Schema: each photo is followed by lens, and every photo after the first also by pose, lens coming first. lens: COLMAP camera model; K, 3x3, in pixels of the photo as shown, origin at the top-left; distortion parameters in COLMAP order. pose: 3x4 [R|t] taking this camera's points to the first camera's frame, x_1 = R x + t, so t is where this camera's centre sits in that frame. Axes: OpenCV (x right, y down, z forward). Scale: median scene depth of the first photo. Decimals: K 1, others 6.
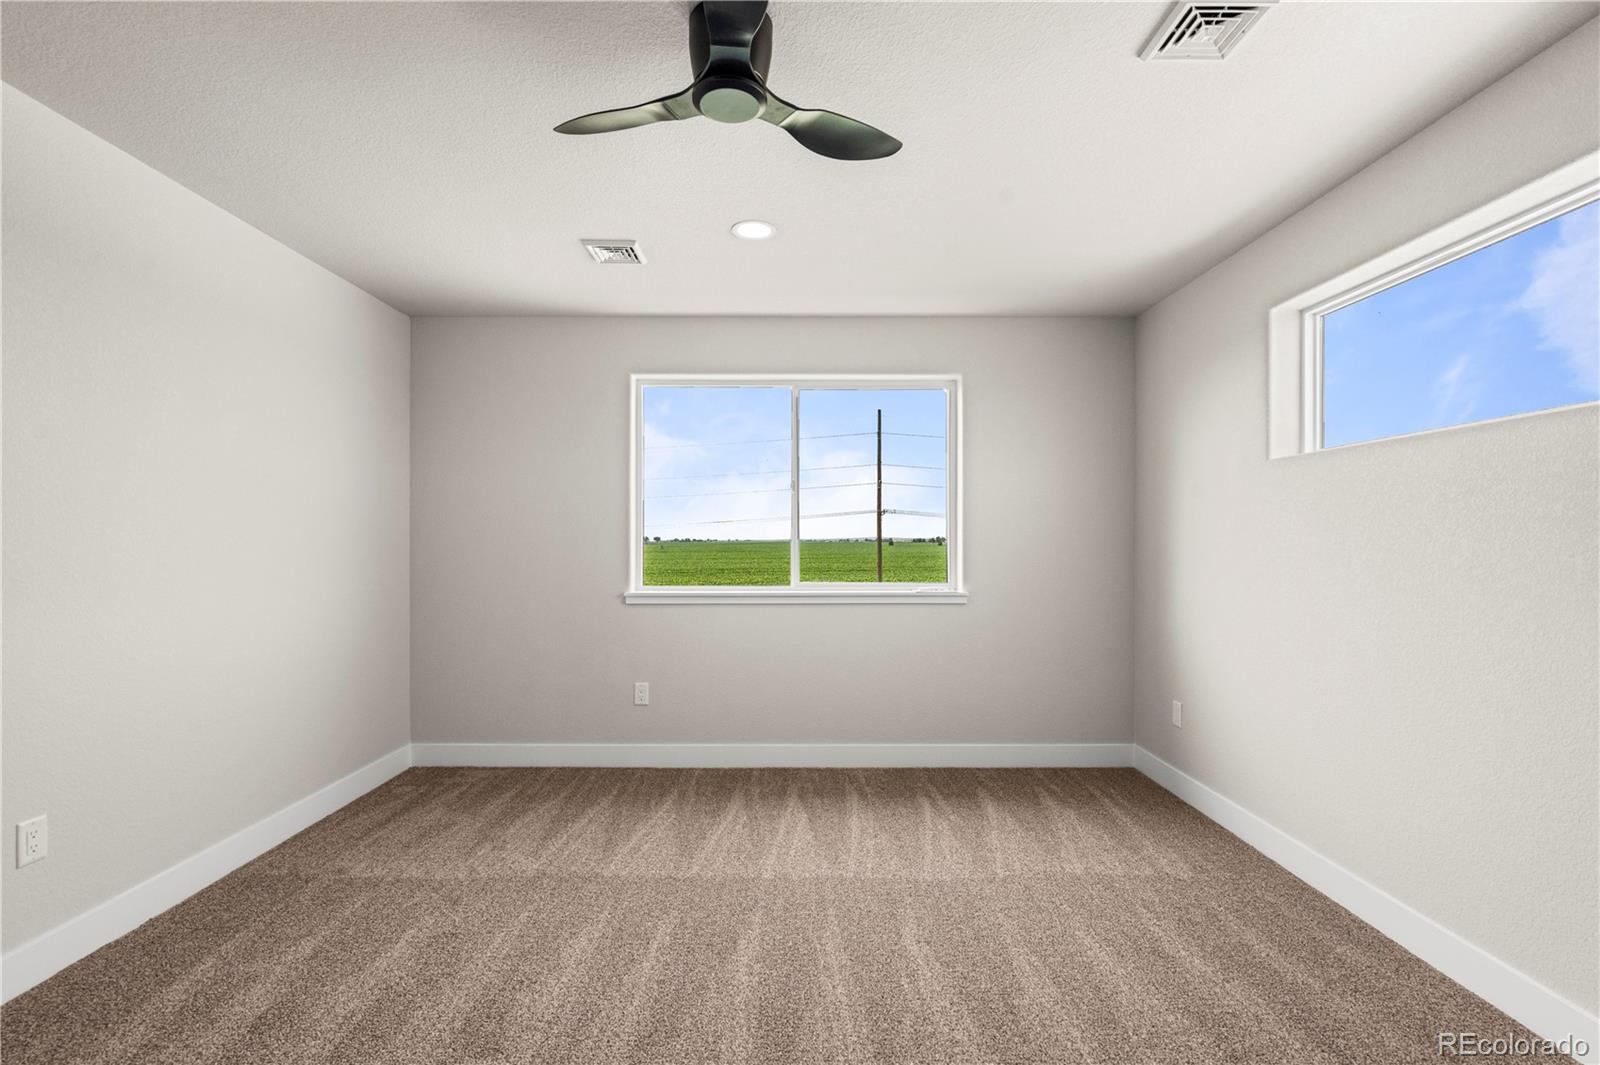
lens RADIAL K [[742.4, 0, 800.5], [0, 742.4, 543.4], [0, 0, 1]] dist [-0.008124, 0.003736]
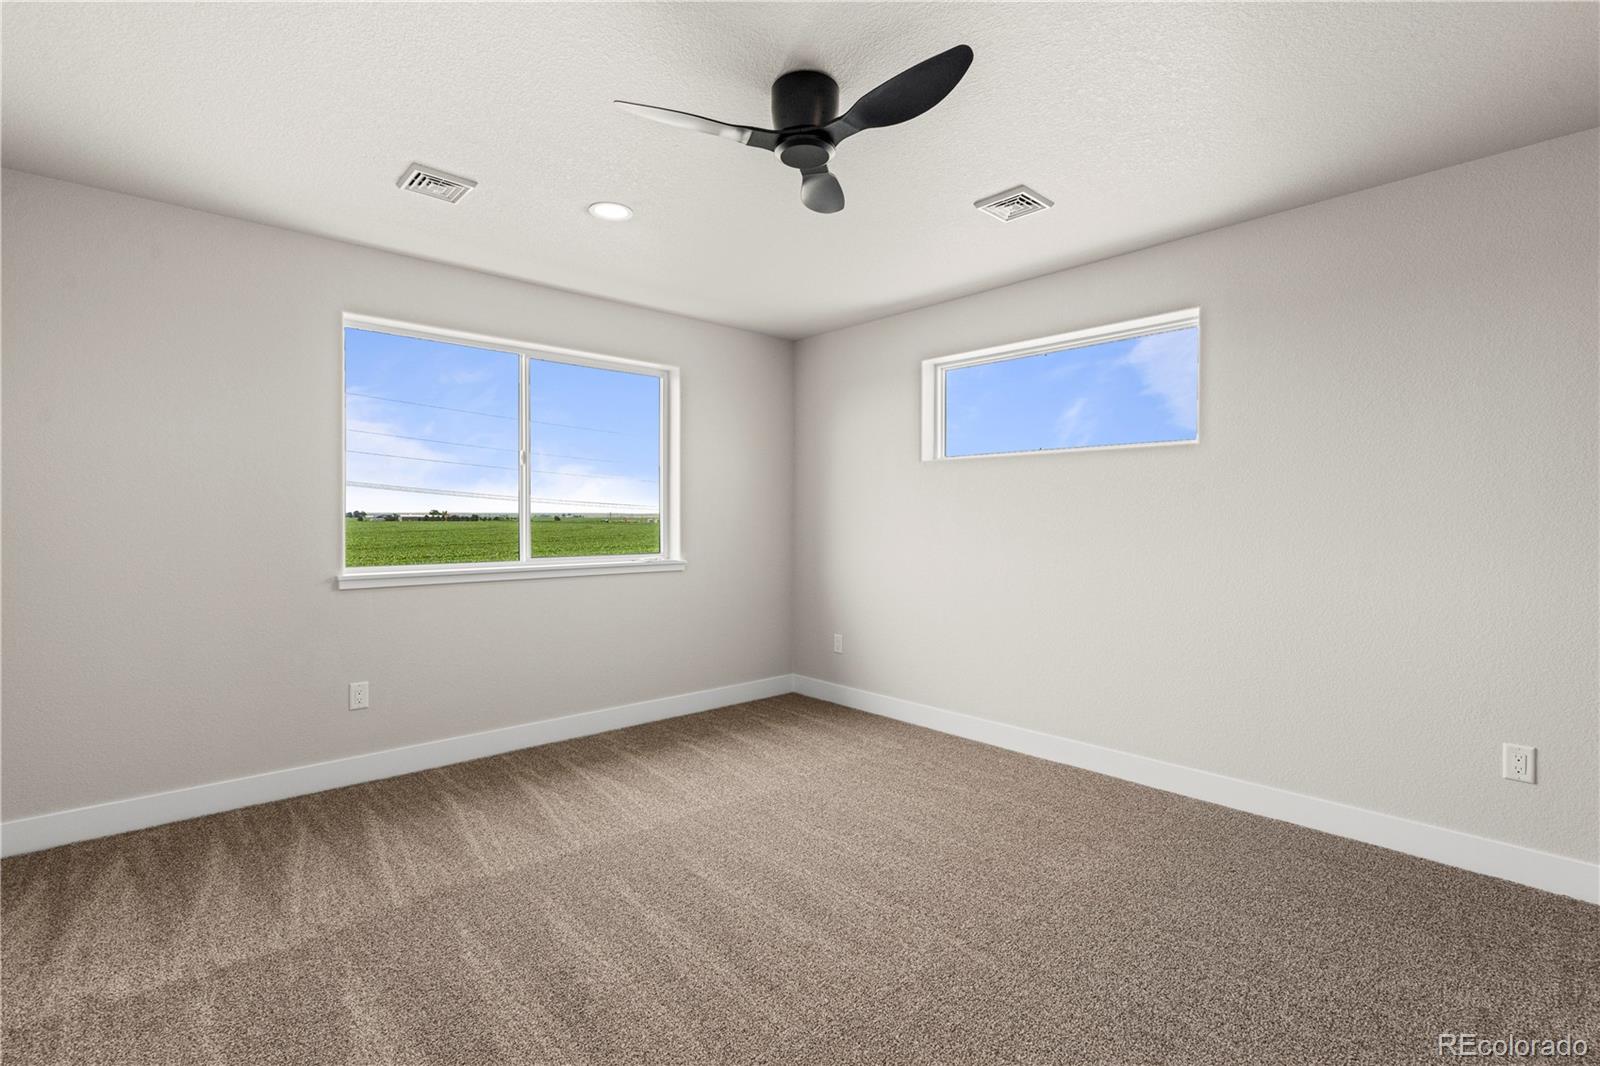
lens RADIAL K [[742.4, 0, 802.9], [0, 742.4, 526.8], [0, 0, 1]] dist [-0.008124, 0.003736]
pose [[0.733739, -0.005836, 0.679407, -0.461612], [-0.001178, 0.999951, 0.009862, 0.003150], [-0.679431, -0.008036, 0.733696, 0.051034]]
